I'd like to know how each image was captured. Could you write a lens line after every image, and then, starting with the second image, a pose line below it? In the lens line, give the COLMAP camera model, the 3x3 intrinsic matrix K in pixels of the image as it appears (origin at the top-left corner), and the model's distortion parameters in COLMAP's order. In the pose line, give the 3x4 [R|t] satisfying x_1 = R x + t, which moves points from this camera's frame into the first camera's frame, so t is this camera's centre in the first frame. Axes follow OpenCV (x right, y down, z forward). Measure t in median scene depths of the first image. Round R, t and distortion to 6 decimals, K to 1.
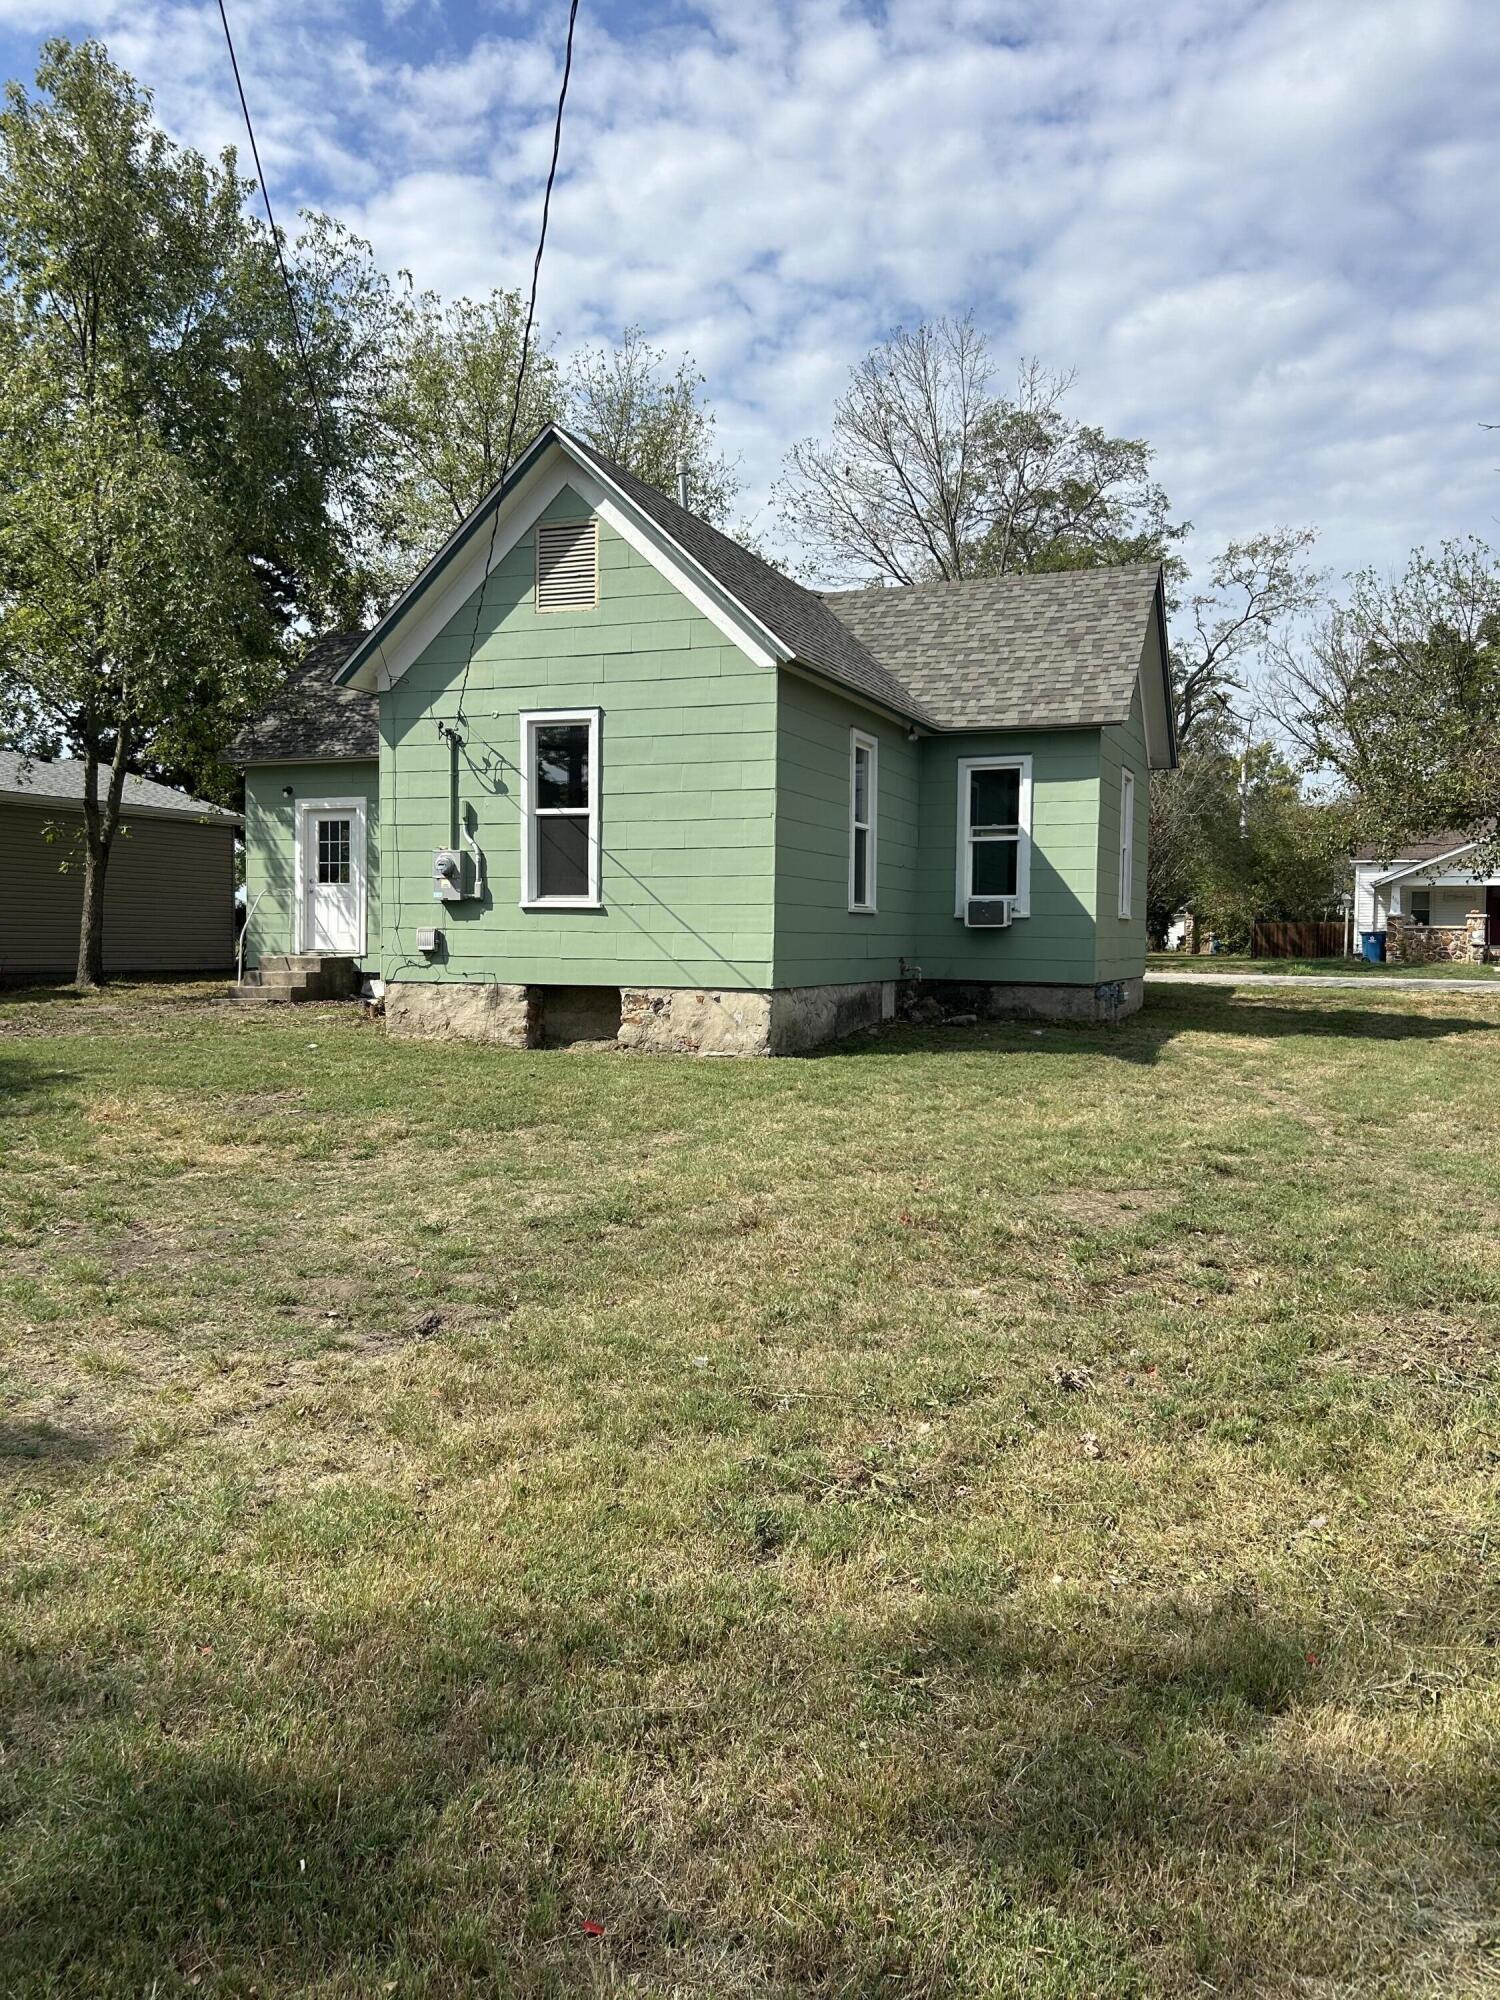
lens RADIAL K [[1525.0, 0, 743.5], [0, 1525.0, 984.6], [0, 0, 1]] dist [0.082763, -0.082238]
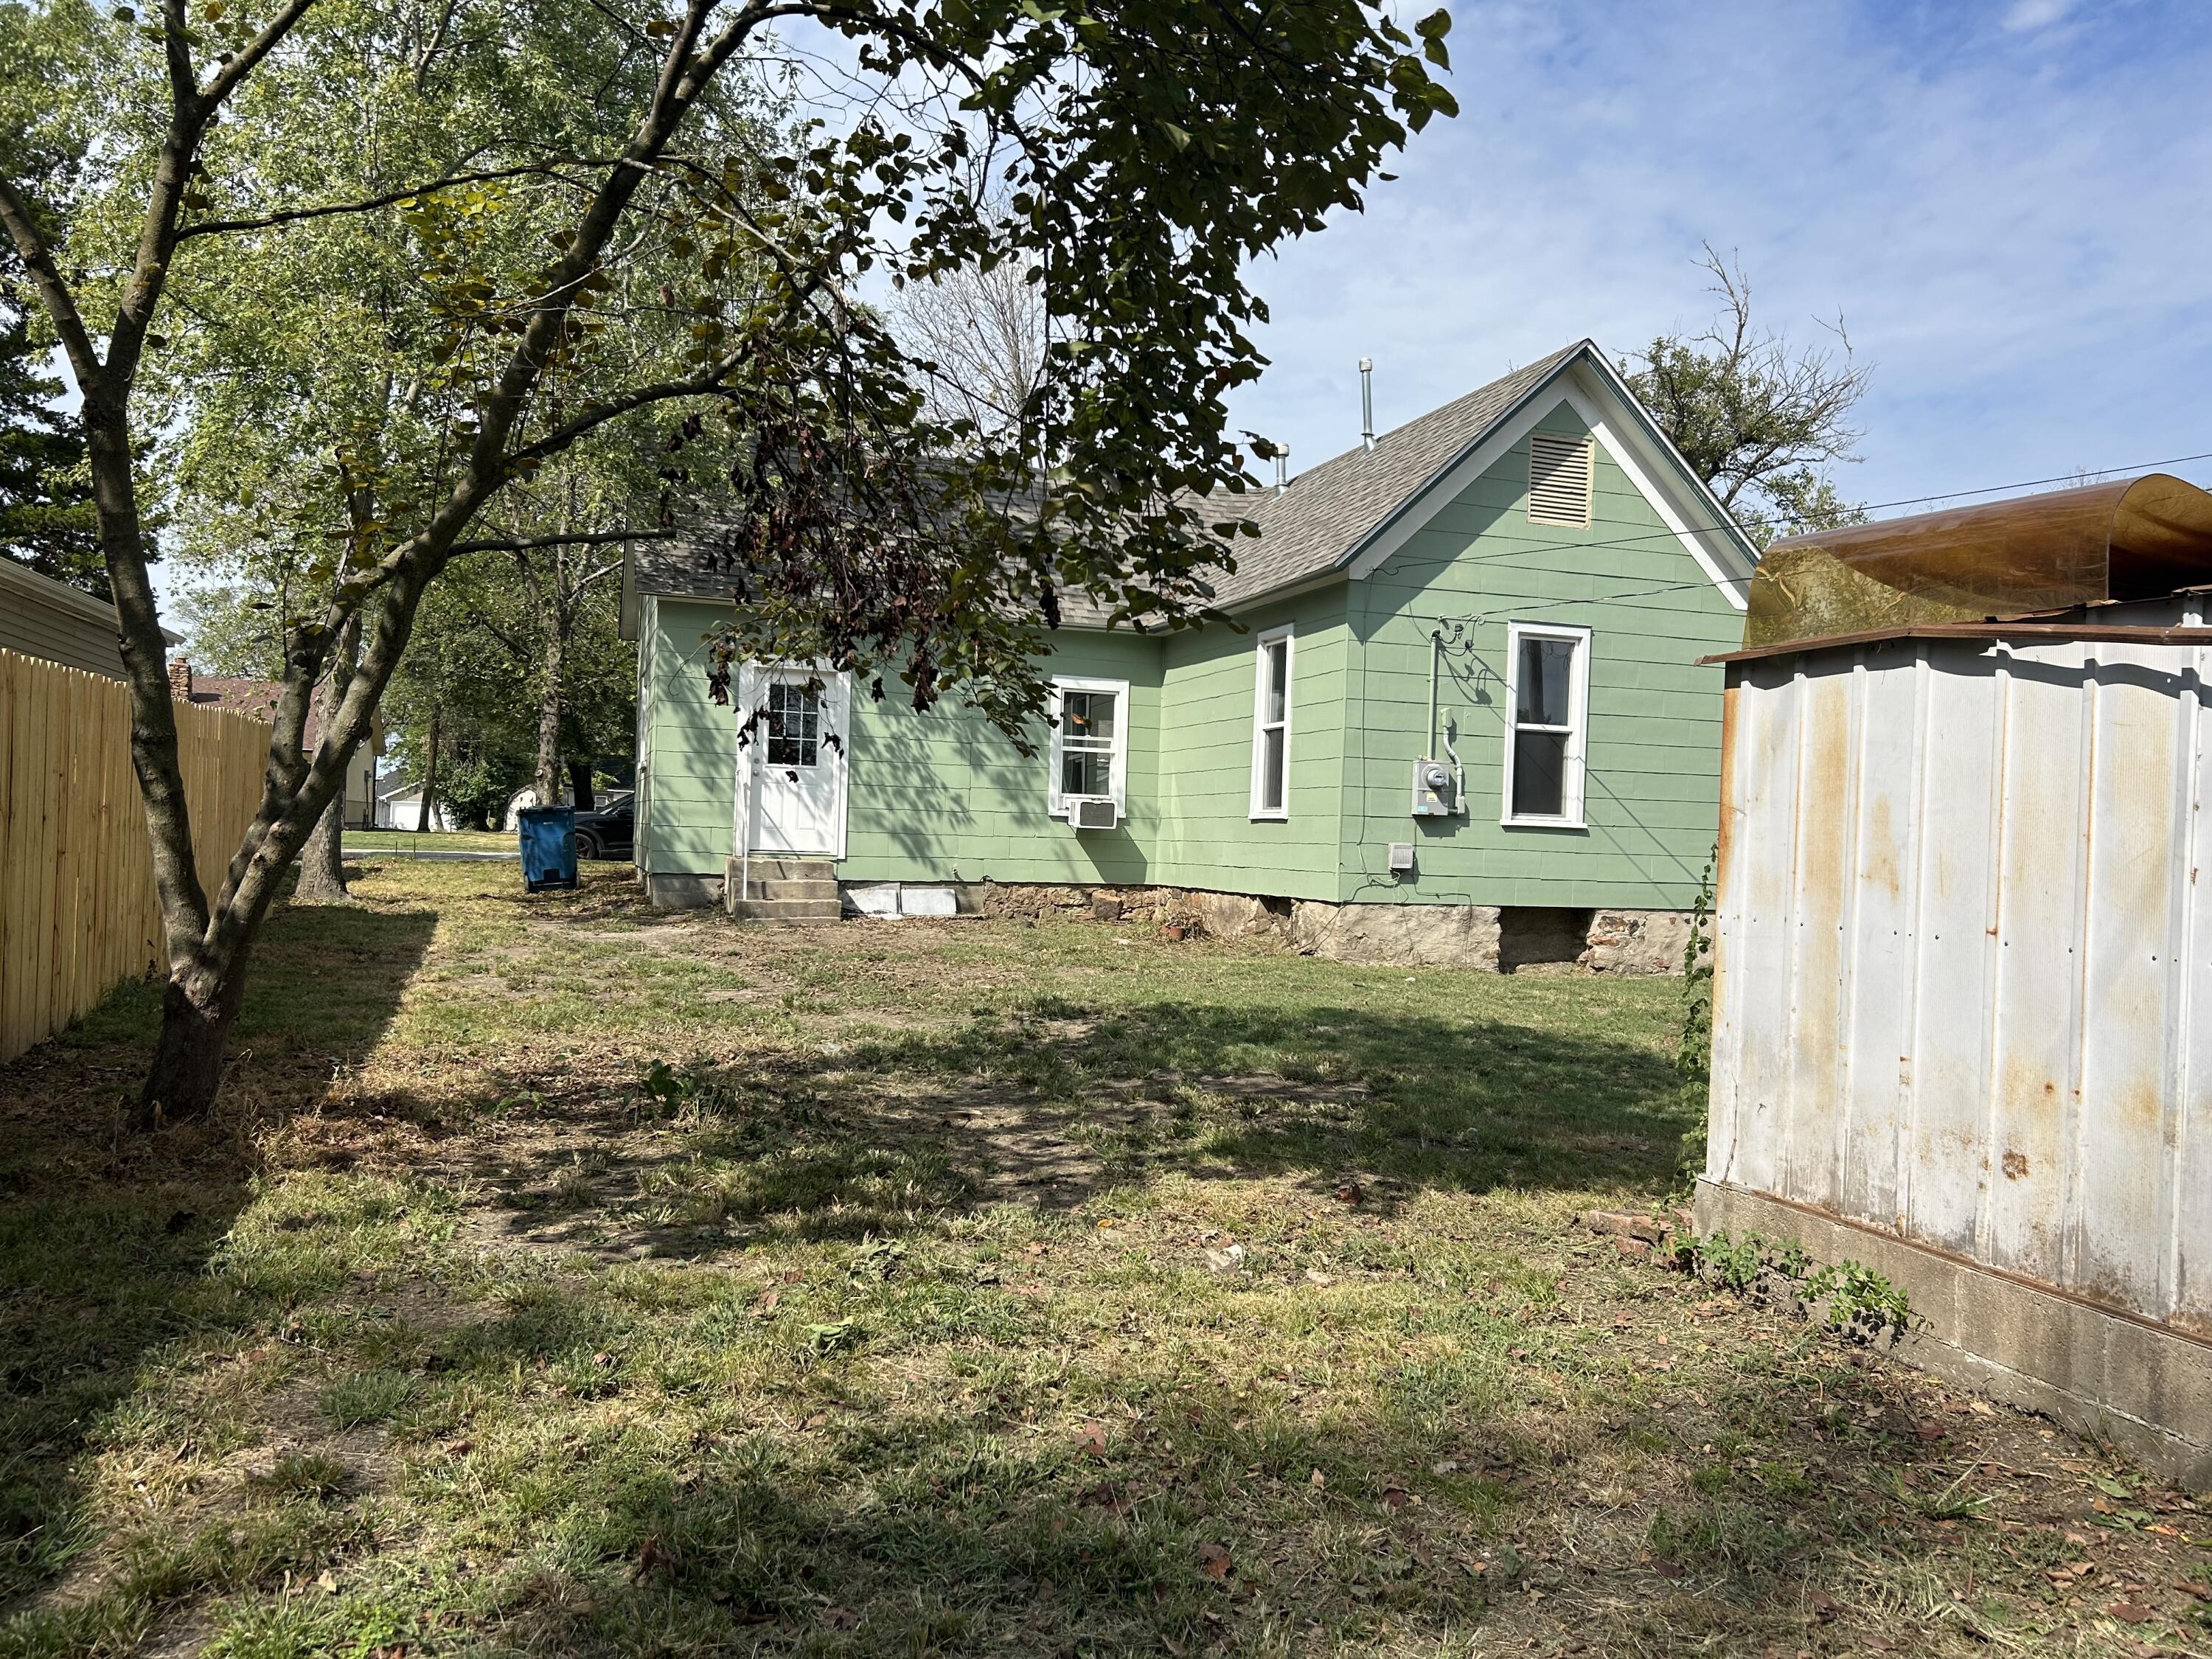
lens RADIAL K [[1686.7, 0, 1115.7], [0, 1686.7, 833.1], [0, 0, 1]] dist [0.082763, -0.082238]
pose [[0.759776, 0.019553, 0.649890, -0.998724], [-0.007915, 0.999752, -0.020827, -0.021441], [-0.650136, 0.010680, 0.759743, 0.349590]]
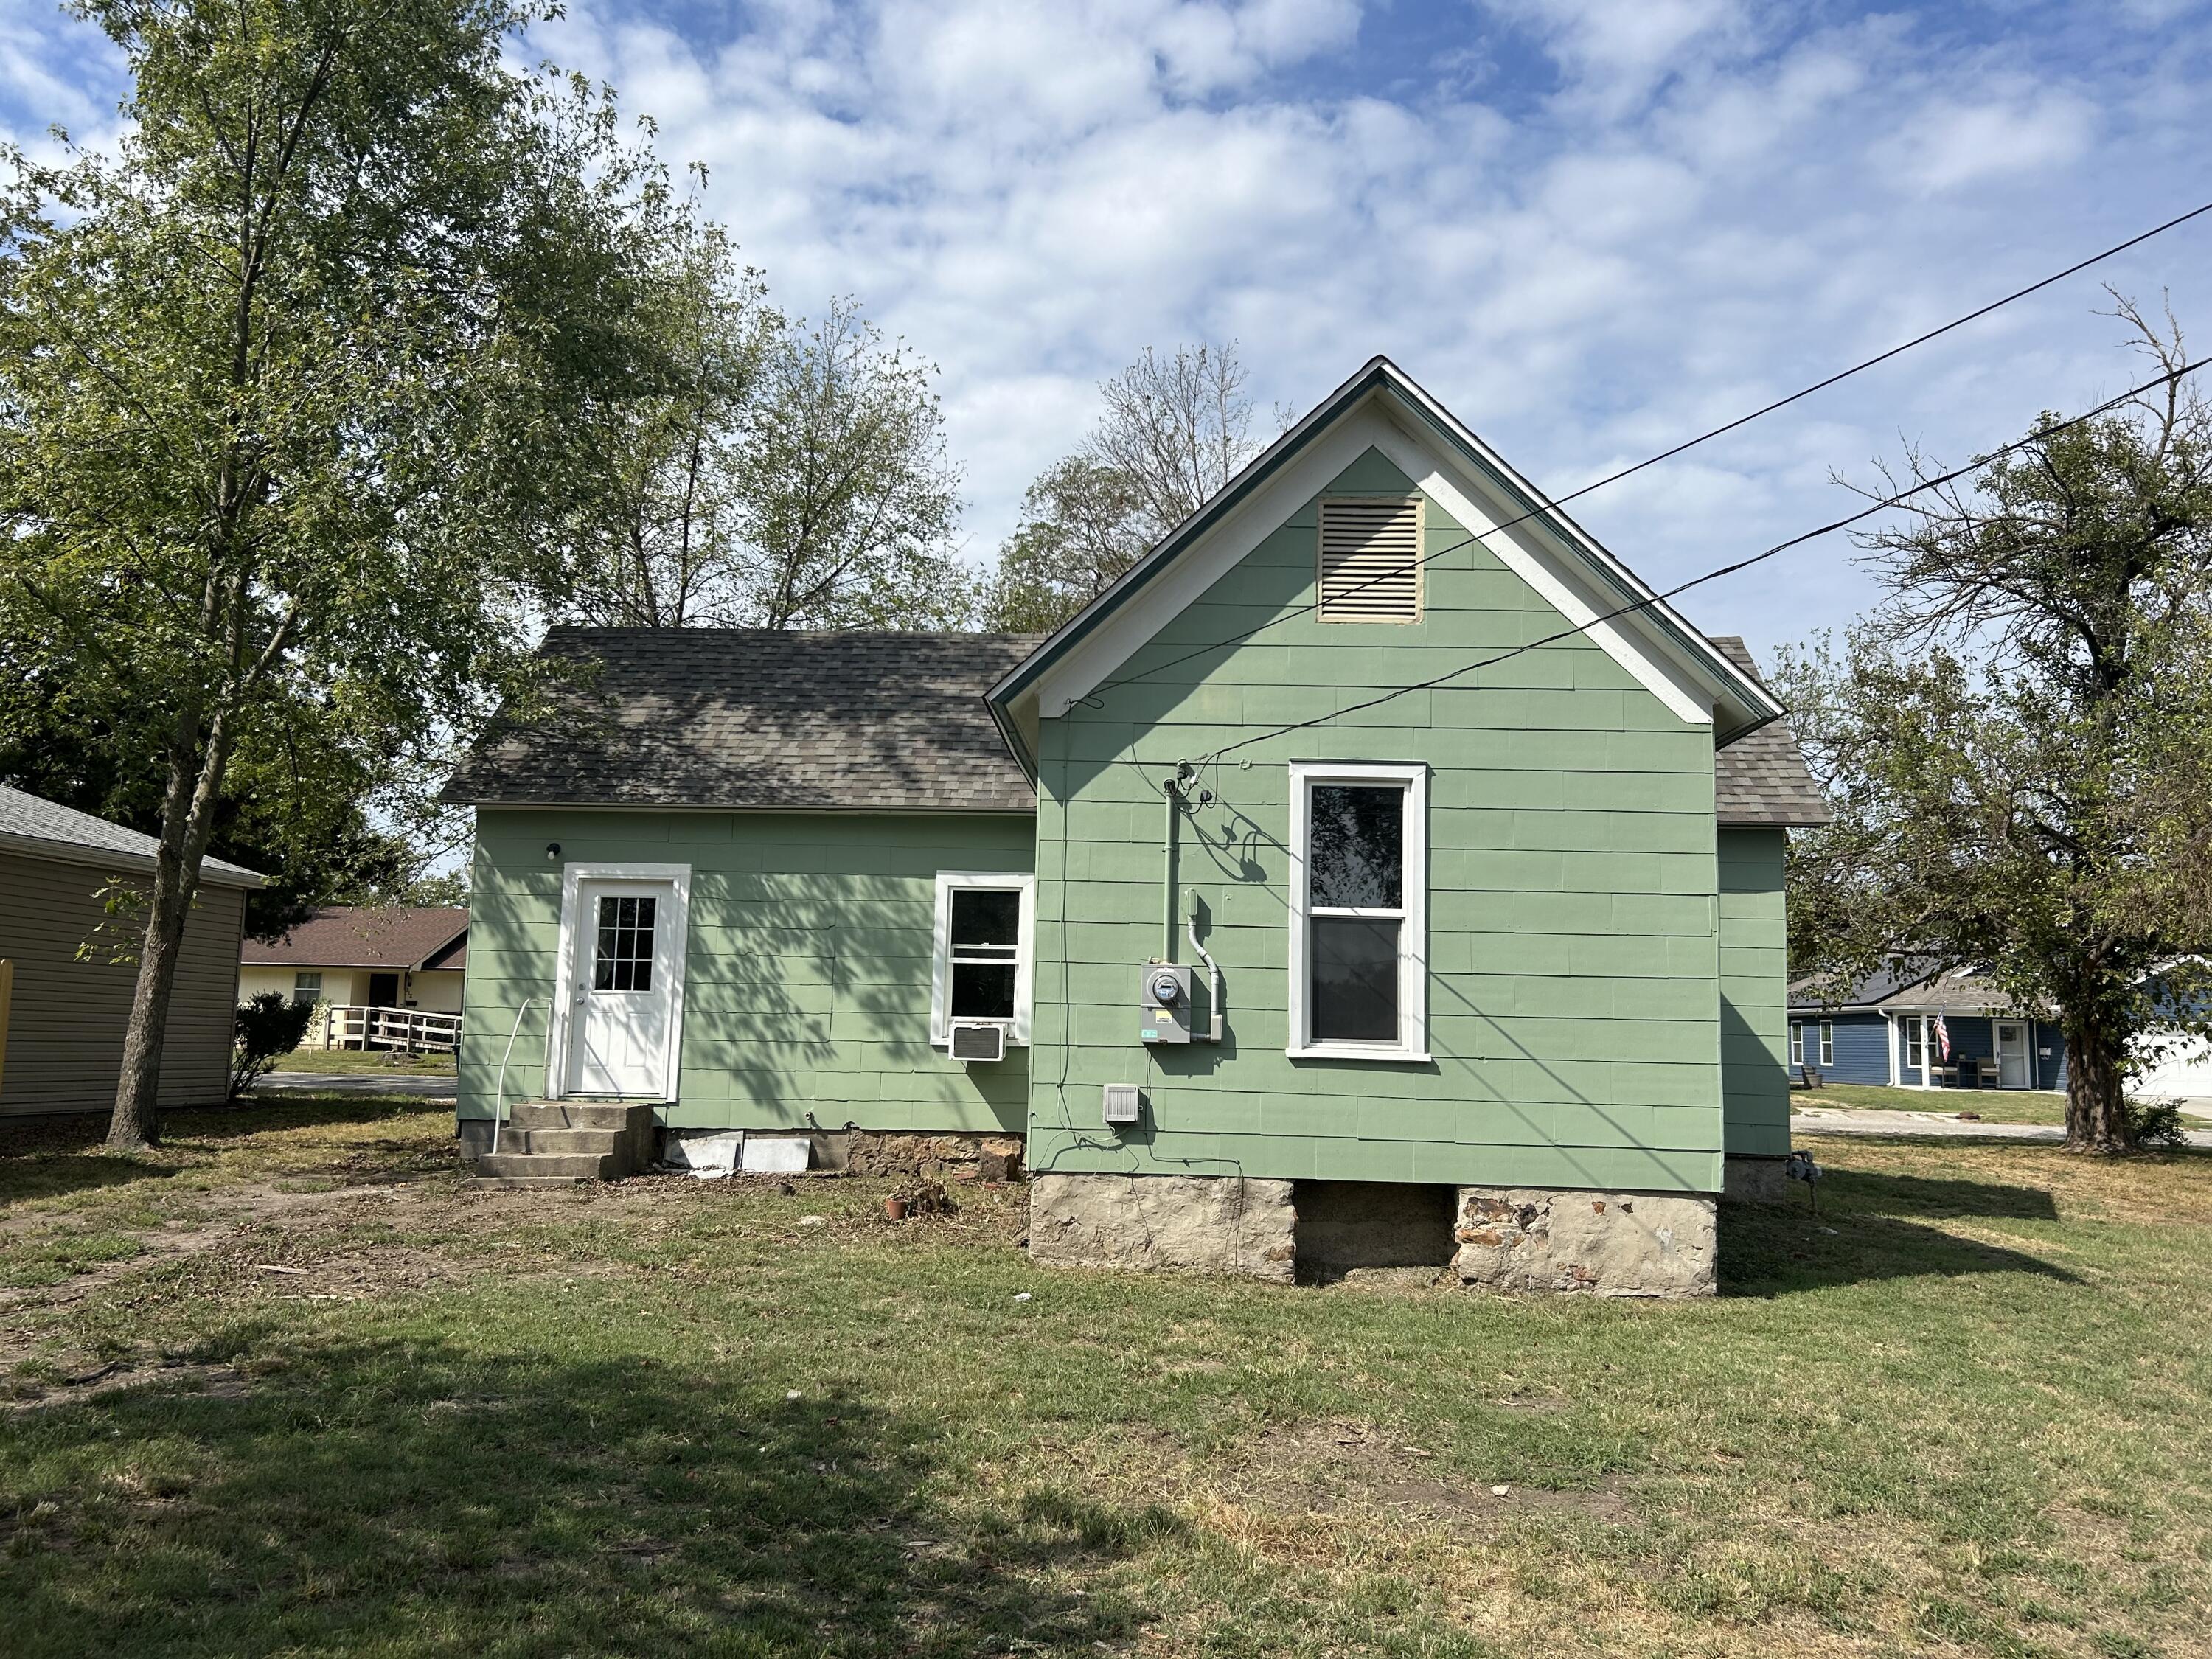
lens RADIAL K [[1686.7, 0, 1097.5], [0, 1686.7, 826.0], [0, 0, 1]] dist [0.082763, -0.082238]
pose [[0.942758, 0.056923, 0.328585, -0.455784], [-0.006712, 0.988363, -0.151963, -0.037600], [-0.333411, 0.141059, 0.932169, 0.340766]]
